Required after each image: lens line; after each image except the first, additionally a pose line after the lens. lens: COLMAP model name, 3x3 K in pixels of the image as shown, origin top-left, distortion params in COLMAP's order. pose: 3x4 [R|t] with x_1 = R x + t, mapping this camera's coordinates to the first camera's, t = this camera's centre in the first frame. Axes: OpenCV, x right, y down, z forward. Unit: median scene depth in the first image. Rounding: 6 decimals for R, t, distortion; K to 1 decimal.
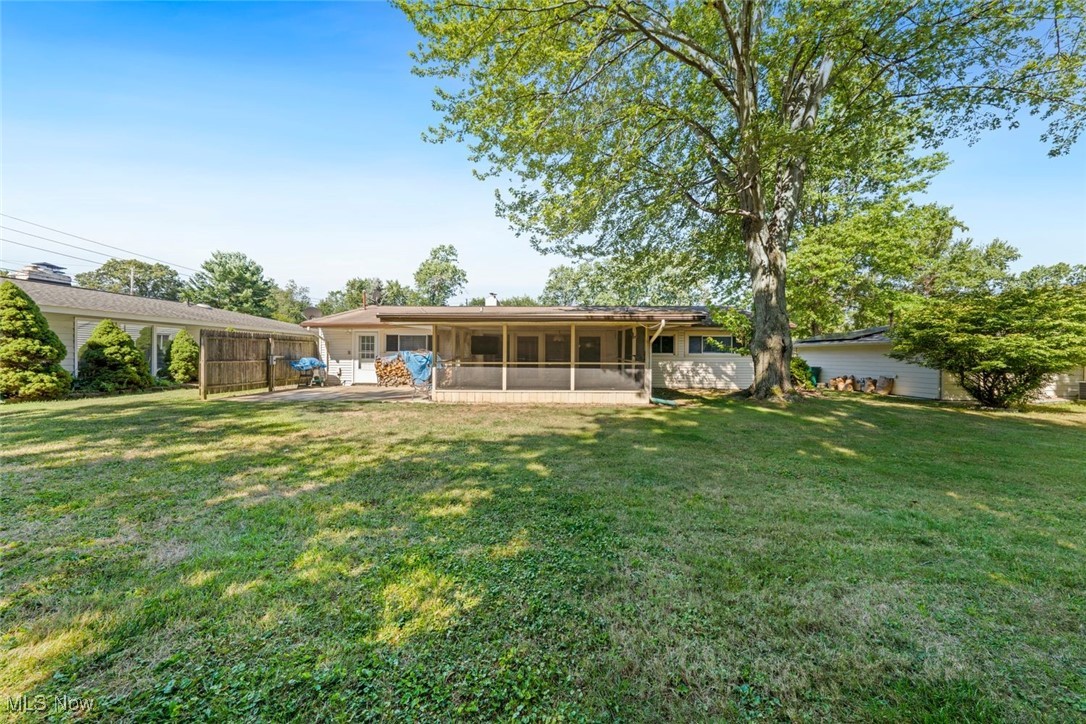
lens RADIAL K [[384.5, 0, 543.0], [0, 384.5, 362.0], [0, 0, 1]] dist [-0.003091, -0.000114]
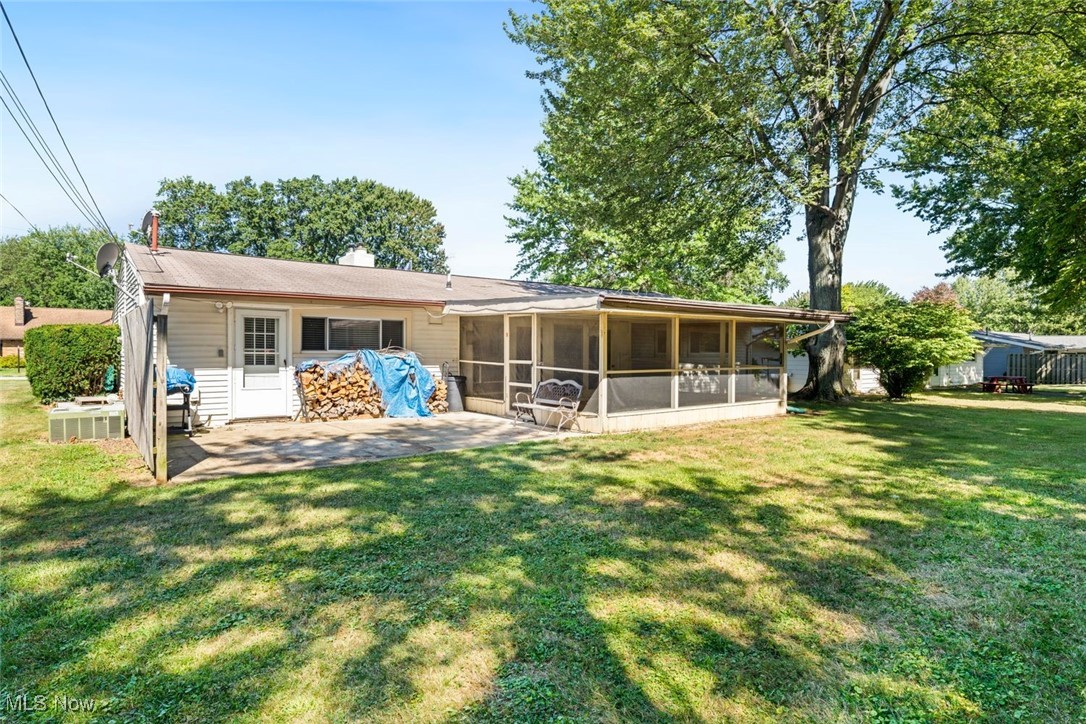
lens RADIAL K [[648.9, 0, 543.0], [0, 648.9, 362.0], [0, 0, 1]] dist [0.000043, 0.000050]
pose [[0.757493, -0.010159, 0.652764, -1.685769], [0.010514, 0.999939, 0.003360, -0.028457], [-0.652758, 0.004318, 0.757554, 0.377664]]
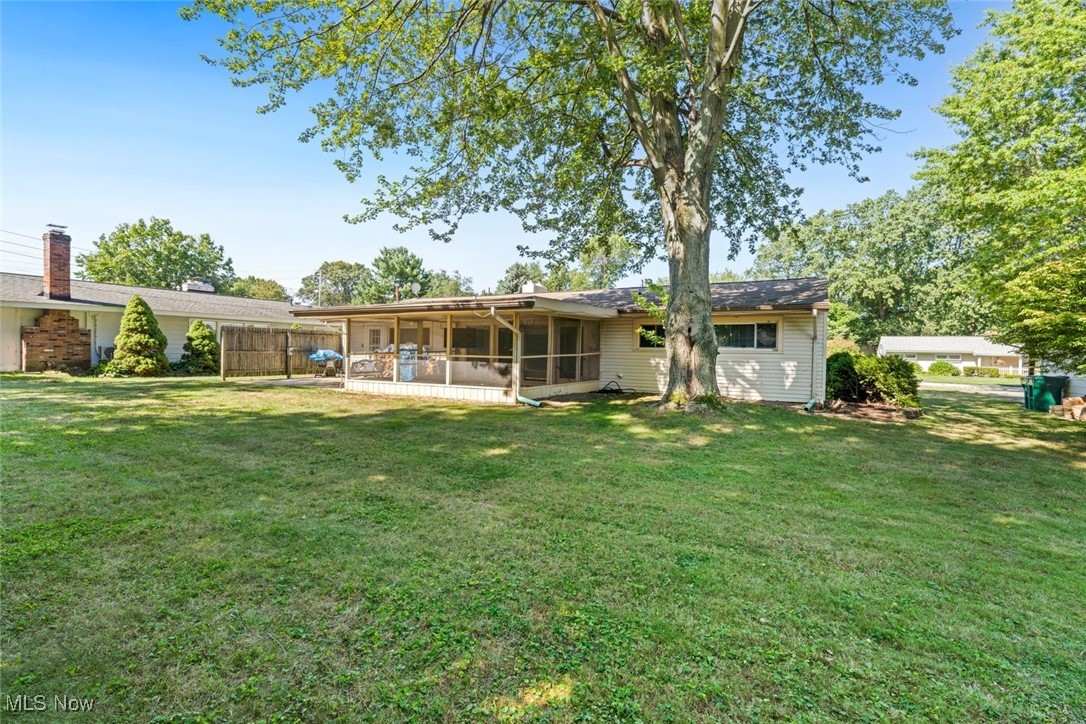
lens RADIAL K [[517.6, 0, 542.1], [0, 517.6, 360.9], [0, 0, 1]] dist [-0.000371, 0.000033]
pose [[0.878120, 0.016756, -0.478146, 1.348422], [-0.019188, 0.999816, -0.000202, 0.018376], [0.478055, 0.009352, 0.878280, -0.001747]]
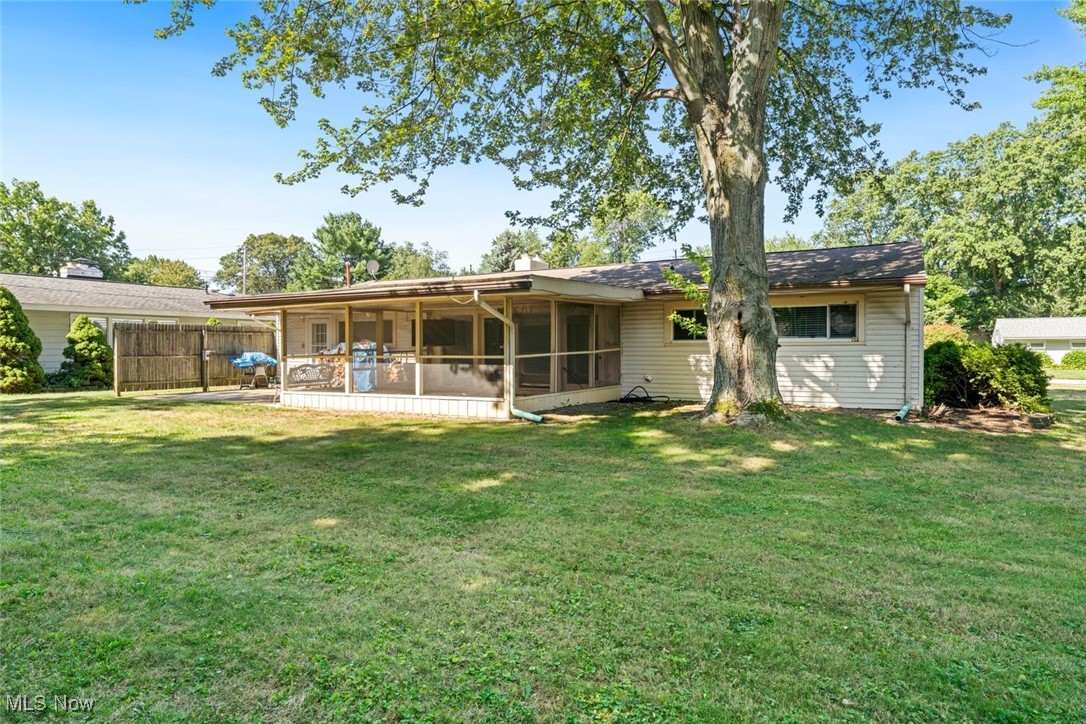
lens RADIAL K [[692.6, 0, 543.0], [0, 692.6, 362.0], [0, 0, 1]] dist [0.002775, -0.000237]
pose [[0.877881, -0.000890, -0.478878, 1.350704], [0.001602, 0.999998, 0.001077, 0.018674], [0.478877, -0.001712, 0.877881, -0.004693]]
